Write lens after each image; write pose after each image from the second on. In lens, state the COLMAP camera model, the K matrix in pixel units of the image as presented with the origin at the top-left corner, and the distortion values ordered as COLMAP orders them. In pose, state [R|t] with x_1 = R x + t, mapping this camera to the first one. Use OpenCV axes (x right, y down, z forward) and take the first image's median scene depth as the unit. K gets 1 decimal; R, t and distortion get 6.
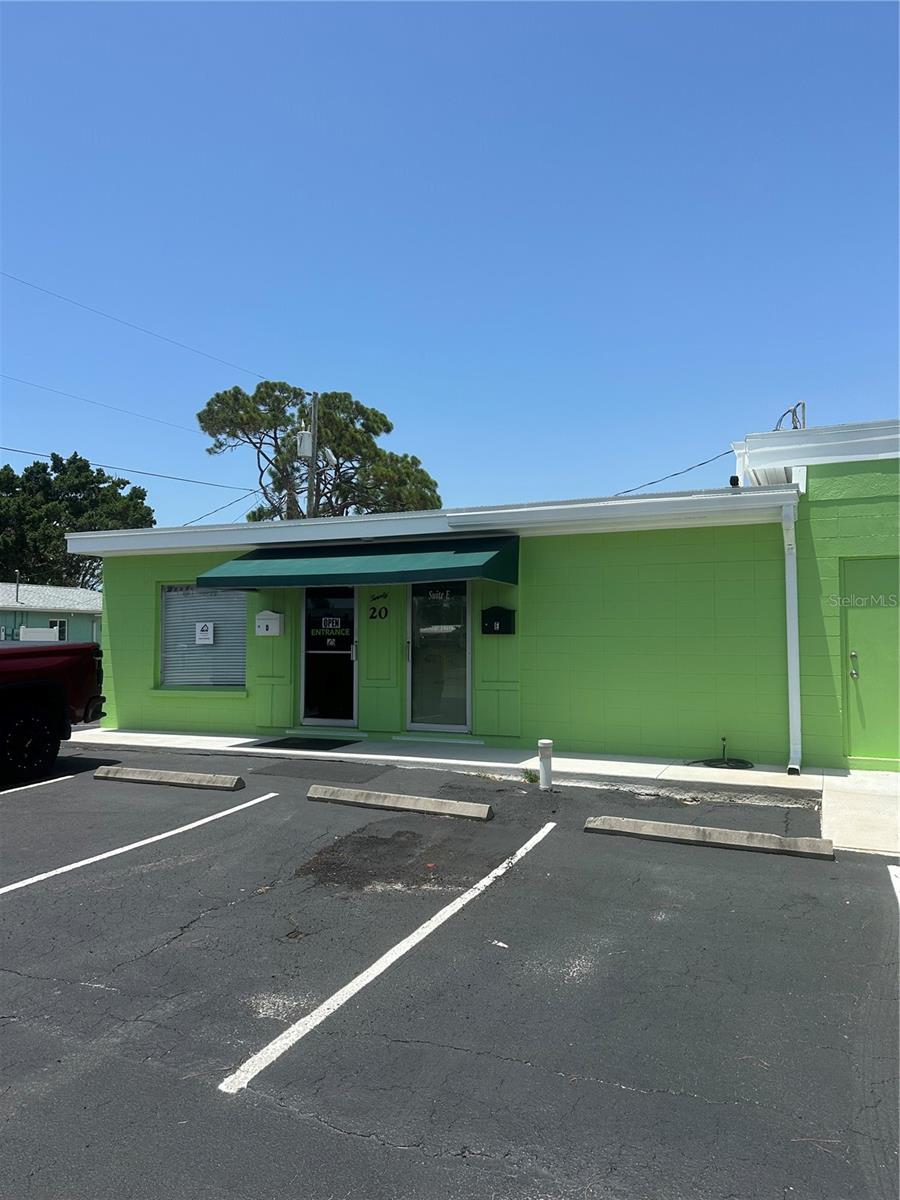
lens RADIAL K [[823.4, 0, 450.0], [0, 823.4, 600.0], [0, 0, 1]] dist [0.050612, -0.000465]
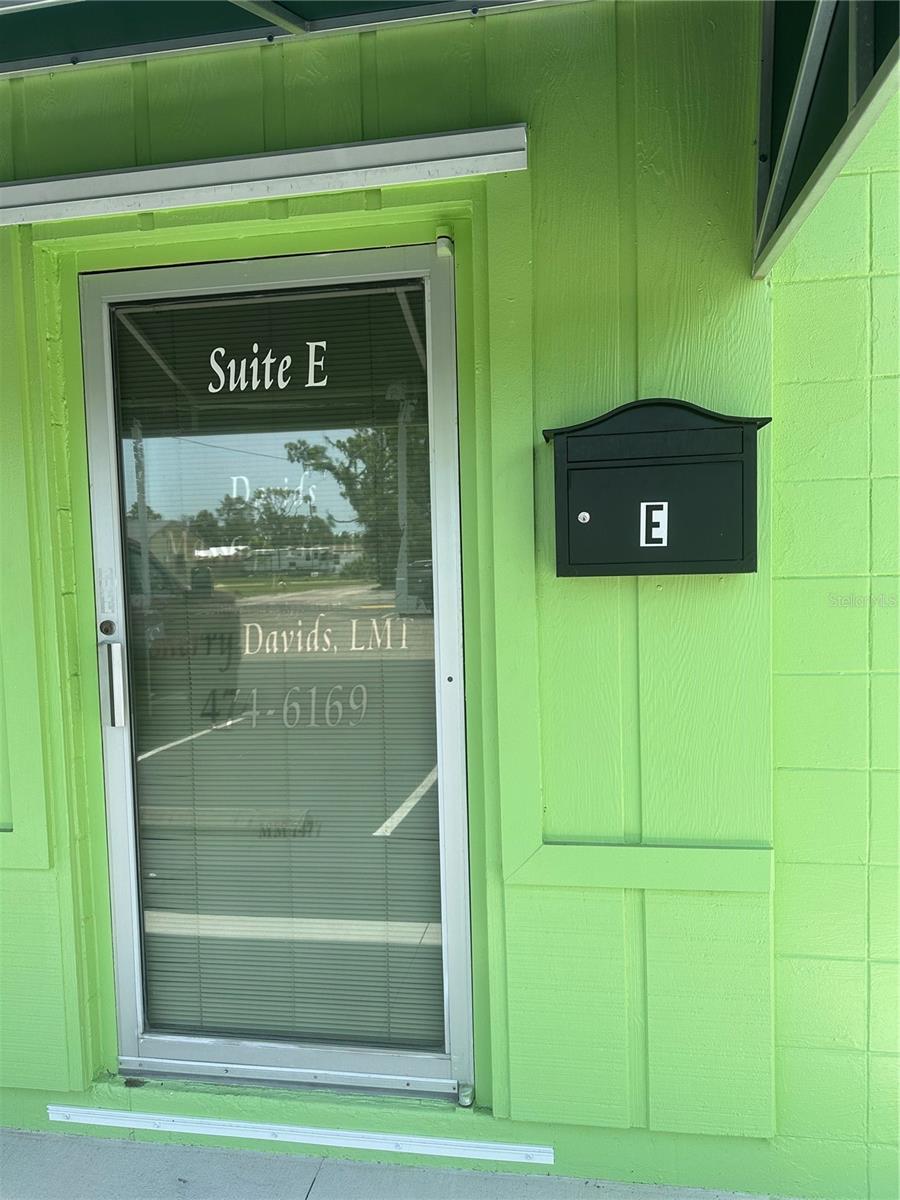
lens RADIAL K [[732.3, 0, 450.0], [0, 732.3, 600.0], [0, 0, 1]] dist [0.006481, -0.000061]
pose [[0.963765, -0.044931, 0.262943, -0.017689], [0.016723, 0.993951, 0.108548, 0.027440], [-0.266229, -0.100218, 0.958686, 0.792699]]
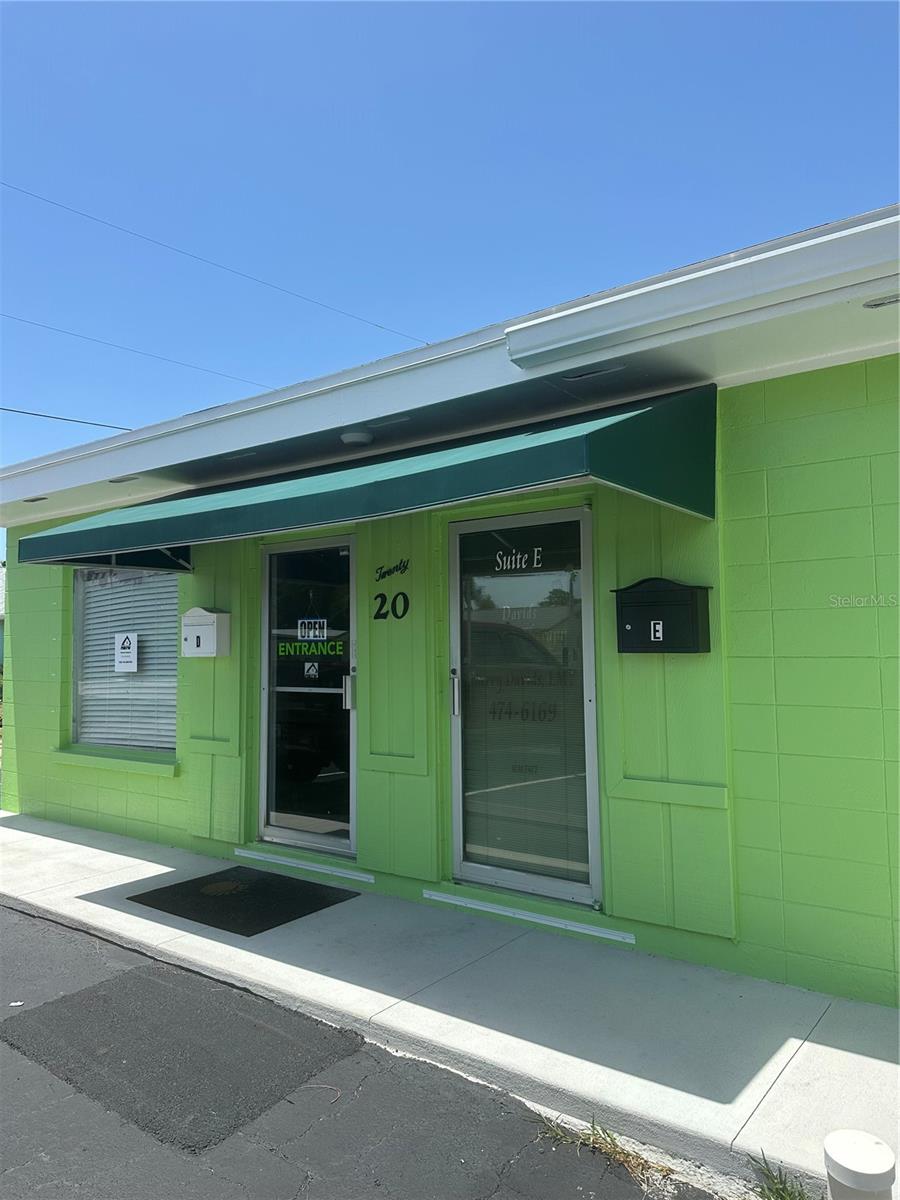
lens RADIAL K [[823.4, 0, 450.0], [0, 823.4, 600.0], [0, 0, 1]] dist [0.050612, -0.000465]
pose [[0.970643, -0.028533, -0.238828, 0.050379], [0.028004, 0.999592, -0.005607, 0.015812], [0.238891, -0.001245, 0.971046, 0.562075]]
